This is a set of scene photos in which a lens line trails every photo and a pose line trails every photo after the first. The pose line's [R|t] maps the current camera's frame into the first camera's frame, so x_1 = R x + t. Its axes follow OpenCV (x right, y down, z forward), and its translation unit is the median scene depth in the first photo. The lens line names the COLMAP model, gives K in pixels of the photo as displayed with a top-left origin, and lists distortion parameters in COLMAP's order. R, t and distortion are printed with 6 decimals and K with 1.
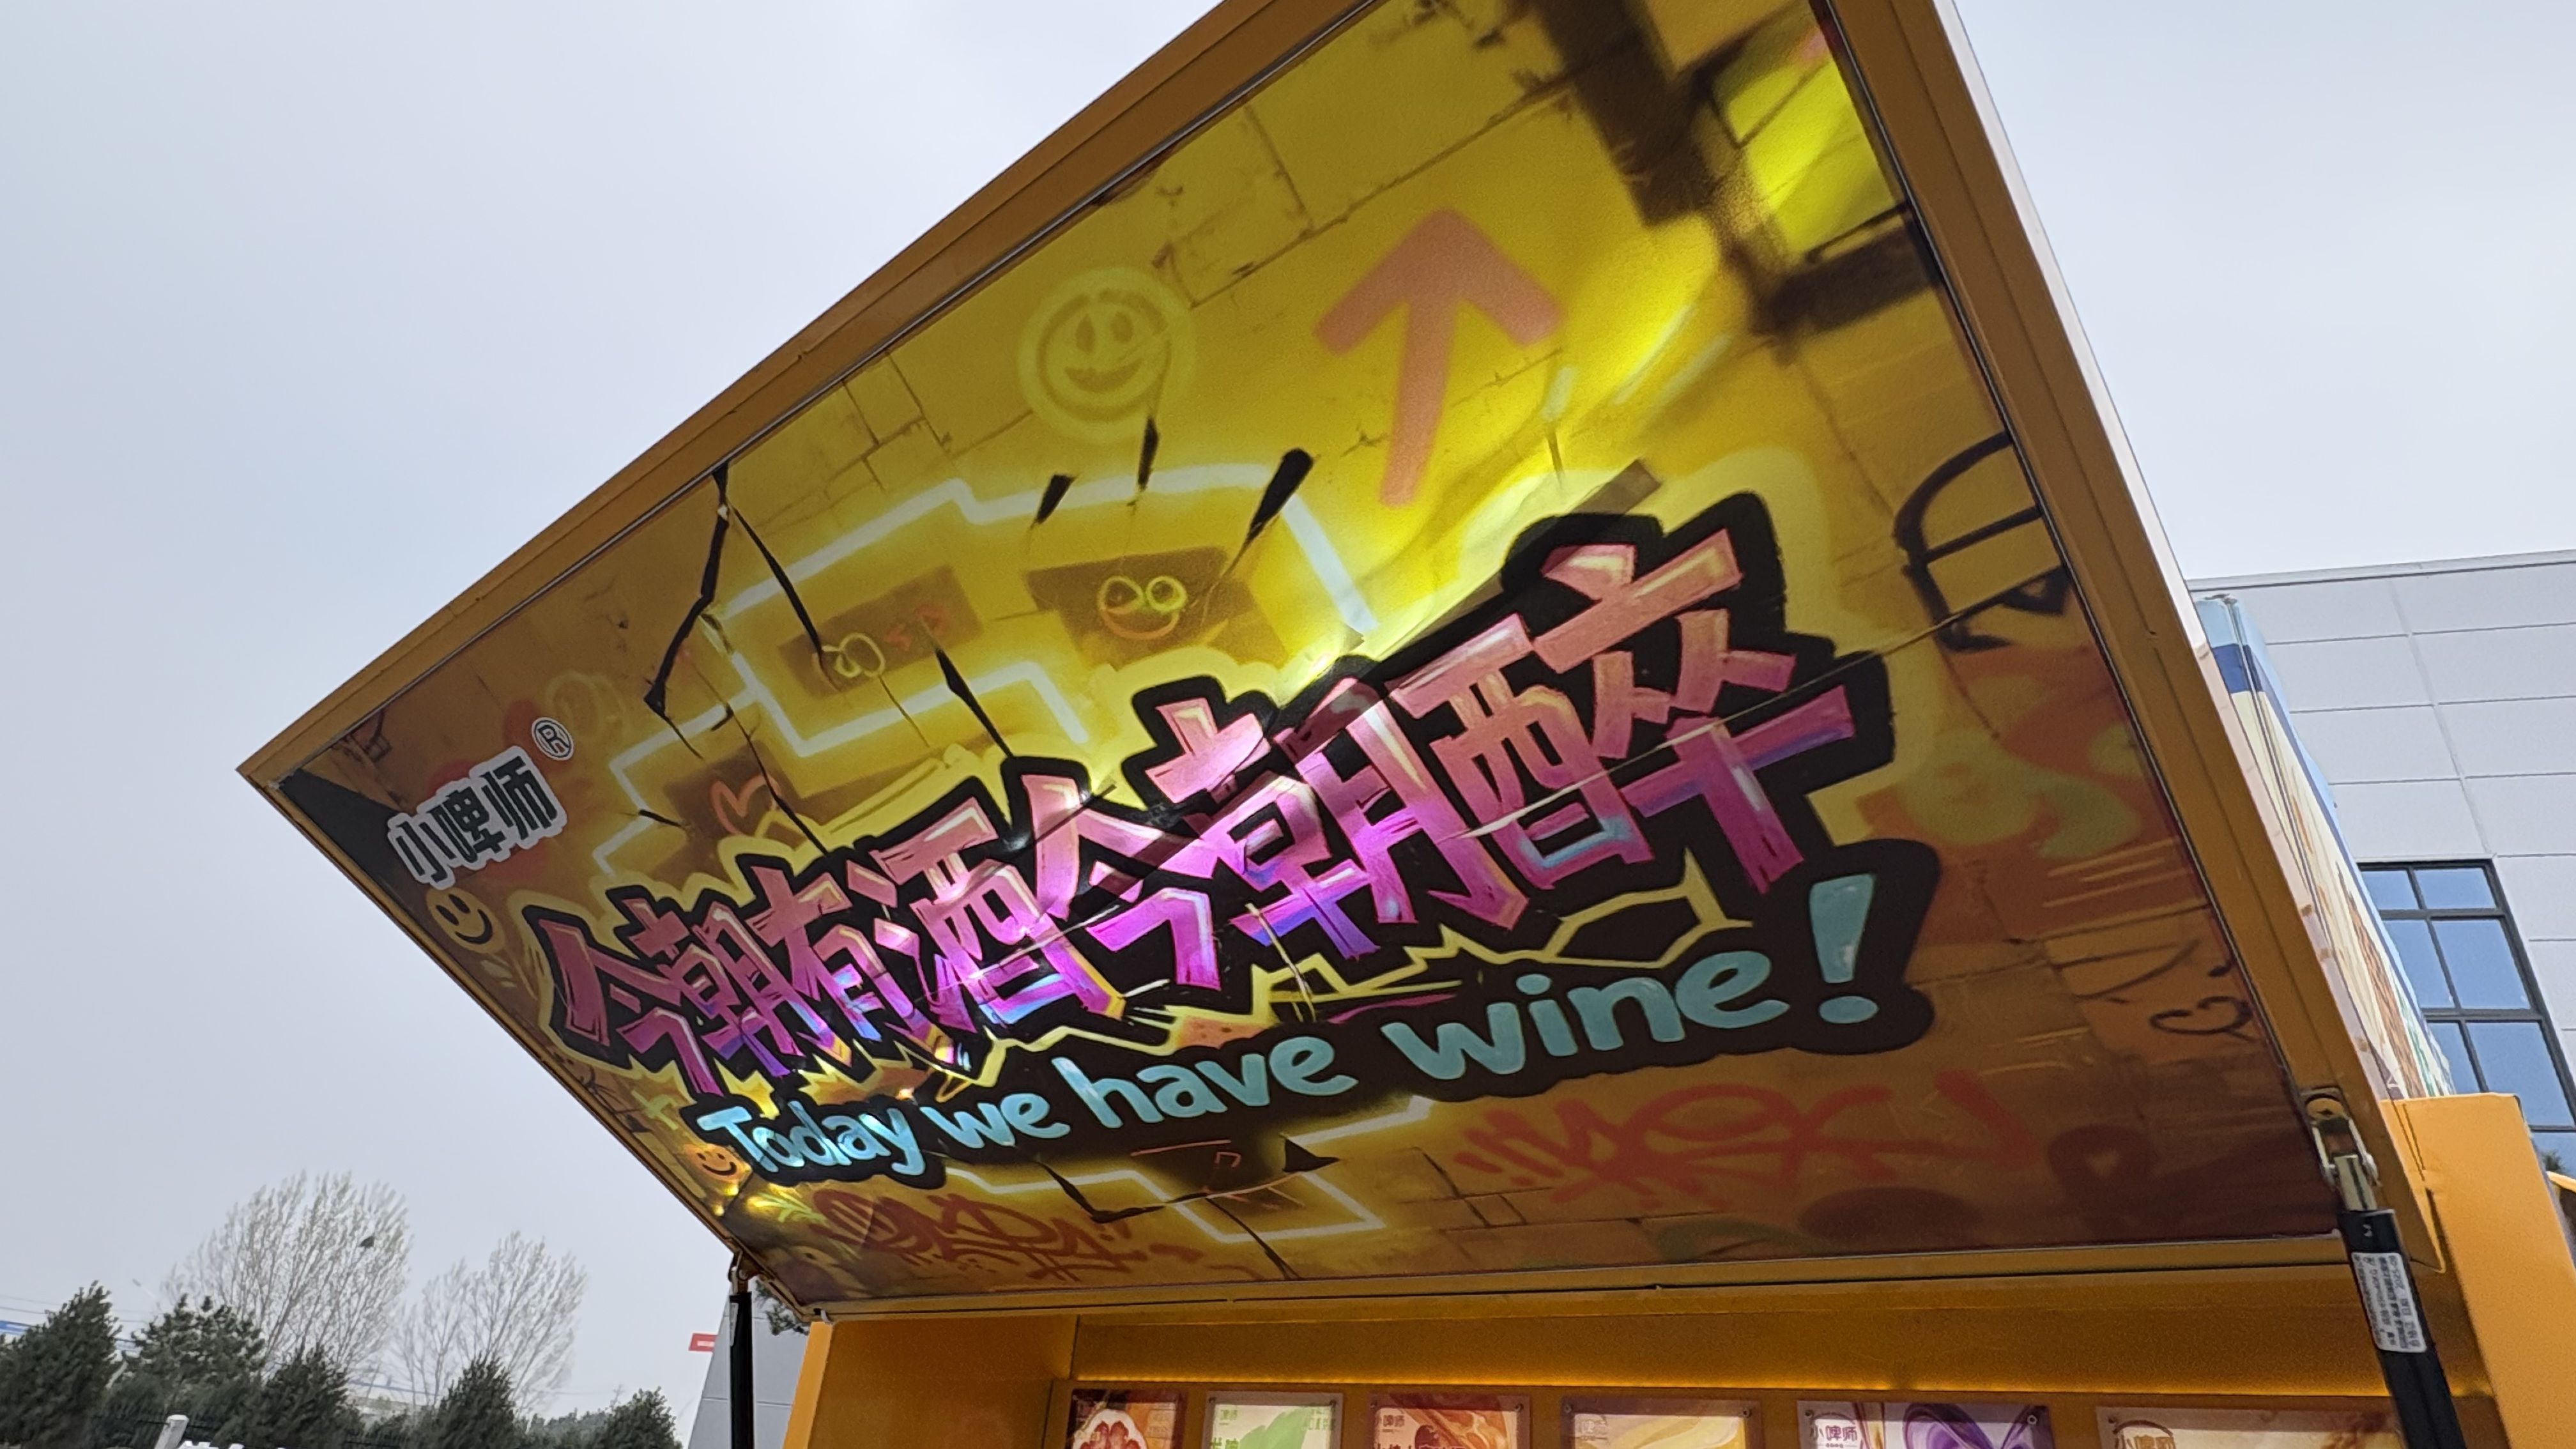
lens RADIAL K [[1412.9, 0, 1269.0], [0, 1412.9, 727.2], [0, 0, 1]] dist [-0.001929, 0.003597]
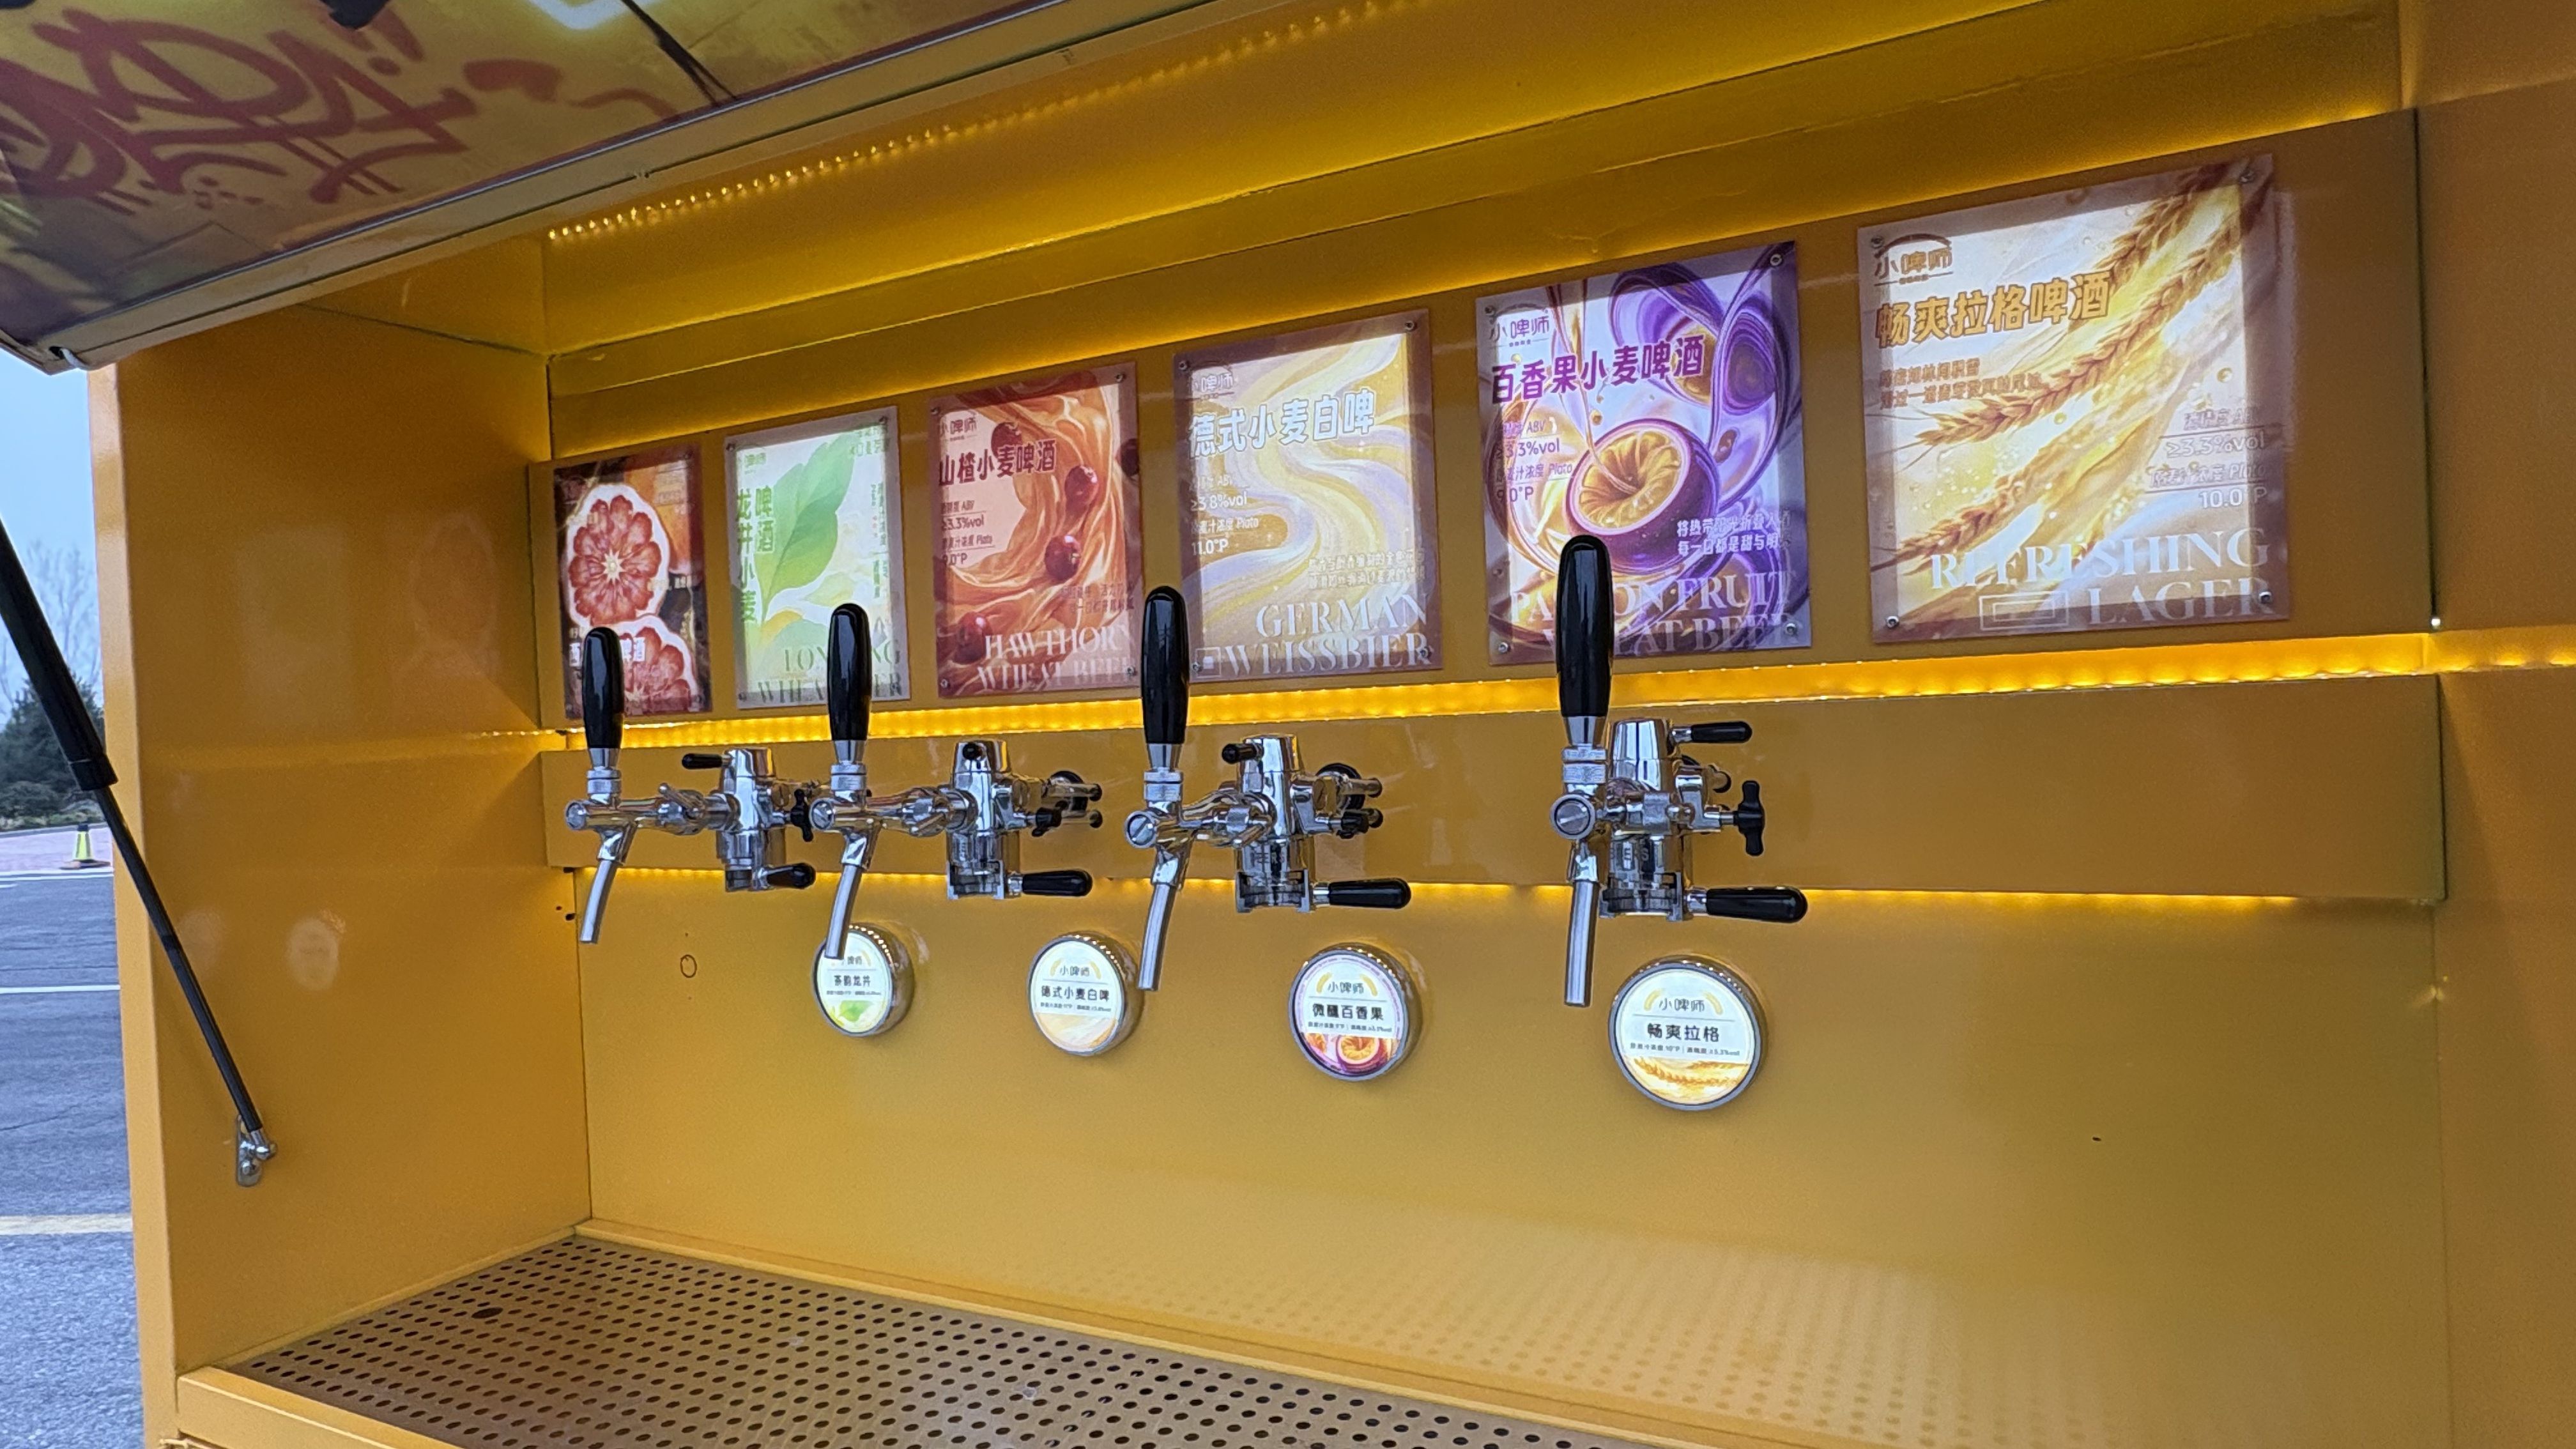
lens RADIAL K [[1412.9, 0, 1268.3], [0, 1412.9, 729.6], [0, 0, 1]] dist [-0.001929, 0.003597]
pose [[0.965715, -0.131320, 0.223941, 0.078492], [-0.001756, 0.859300, 0.511468, 0.343796], [-0.259599, -0.494326, 0.829608, 0.339490]]
